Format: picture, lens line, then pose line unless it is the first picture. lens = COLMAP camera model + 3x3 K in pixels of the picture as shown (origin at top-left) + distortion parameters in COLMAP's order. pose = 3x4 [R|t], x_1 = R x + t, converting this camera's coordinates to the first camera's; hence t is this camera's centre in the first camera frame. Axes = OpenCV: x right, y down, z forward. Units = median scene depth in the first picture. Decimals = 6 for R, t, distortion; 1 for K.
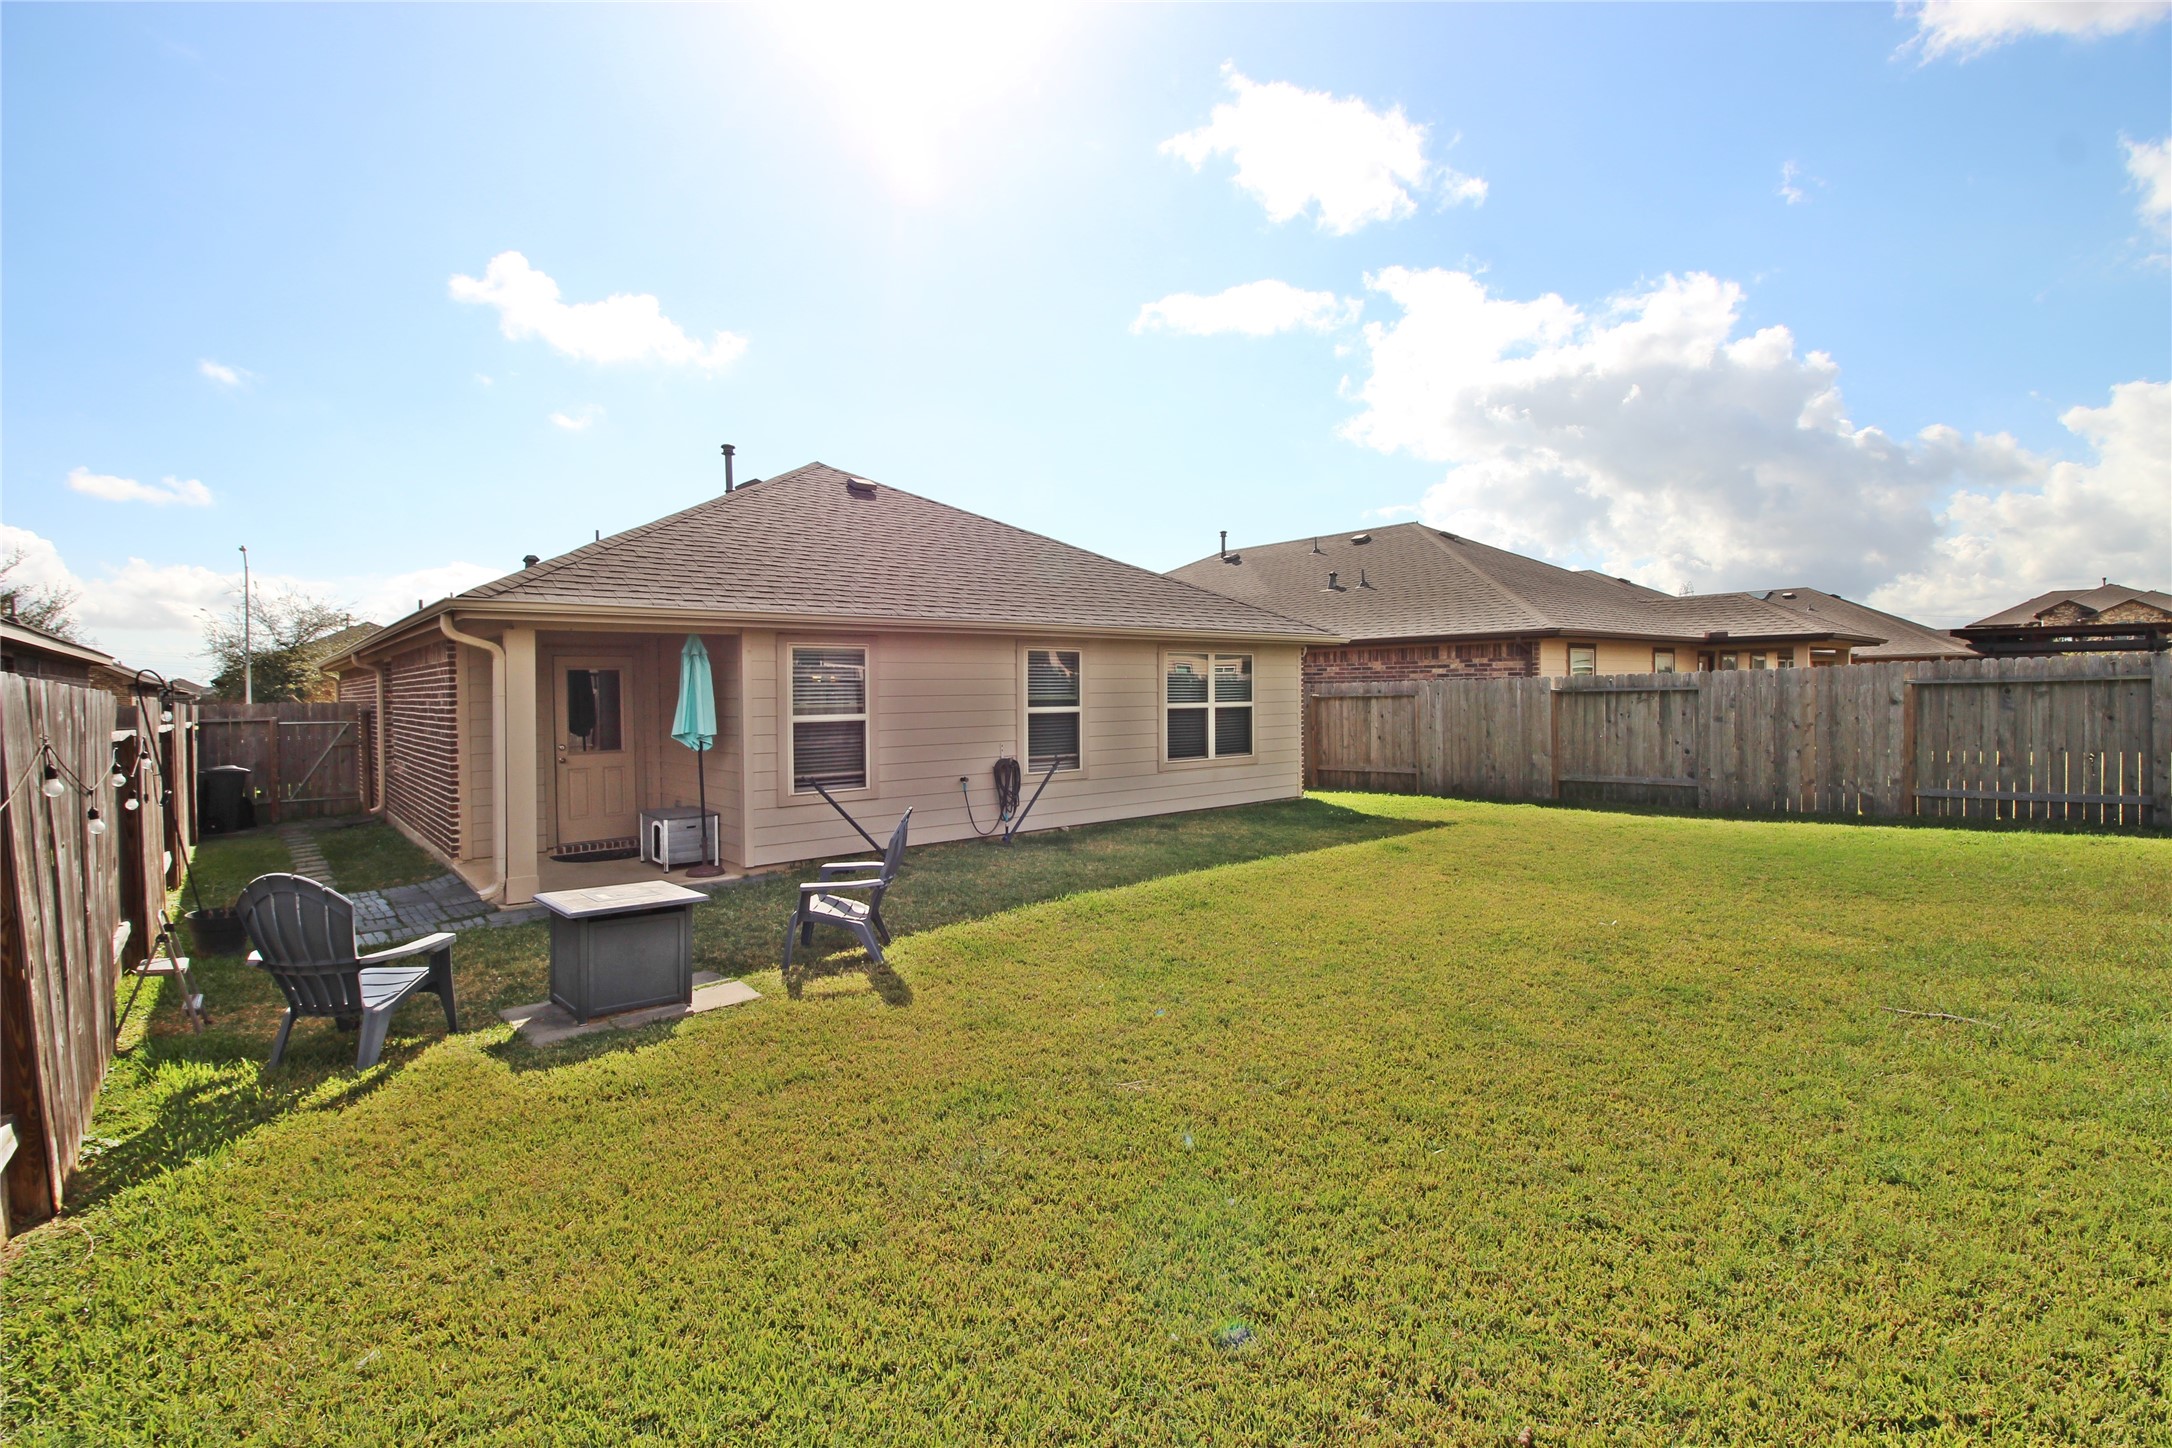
lens RADIAL K [[1059.2, 0, 1086.0], [0, 1059.2, 724.0], [0, 0, 1]] dist [-0.001173, -0.000313]
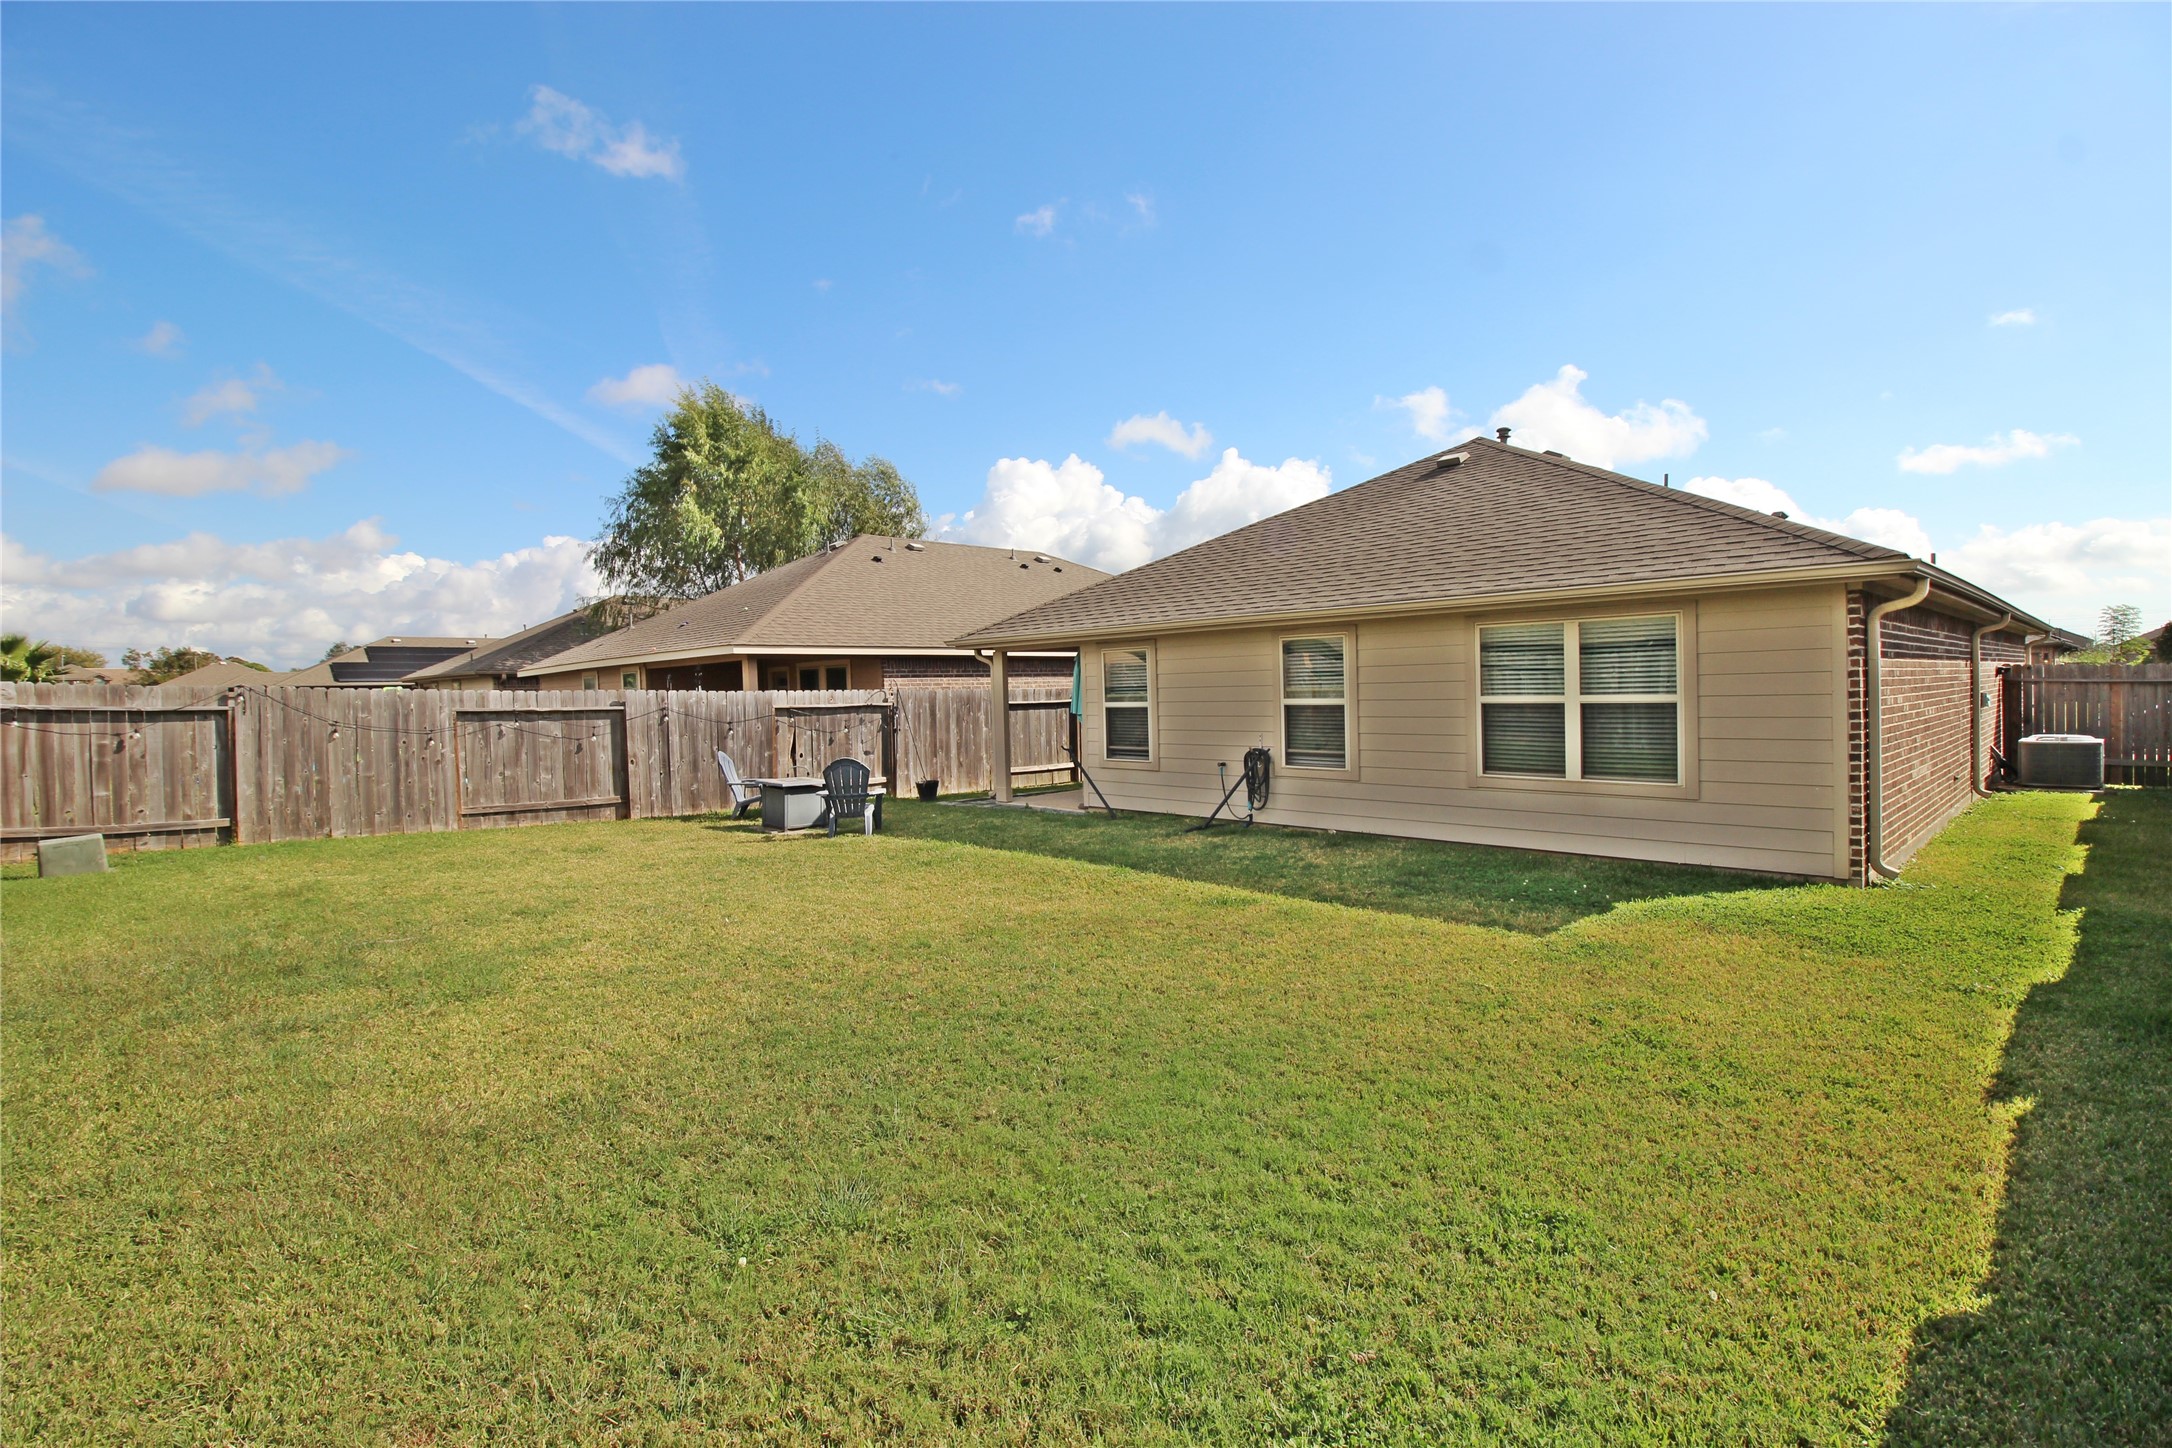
lens RADIAL K [[984.1, 0, 1086.0], [0, 984.1, 724.0], [0, 0, 1]] dist [-0.000728, -0.000118]
pose [[-0.010429, 0.049926, -0.998698, 0.861113], [-0.002424, 0.998749, 0.049953, -0.037747], [0.999943, 0.002942, -0.010294, 0.835512]]
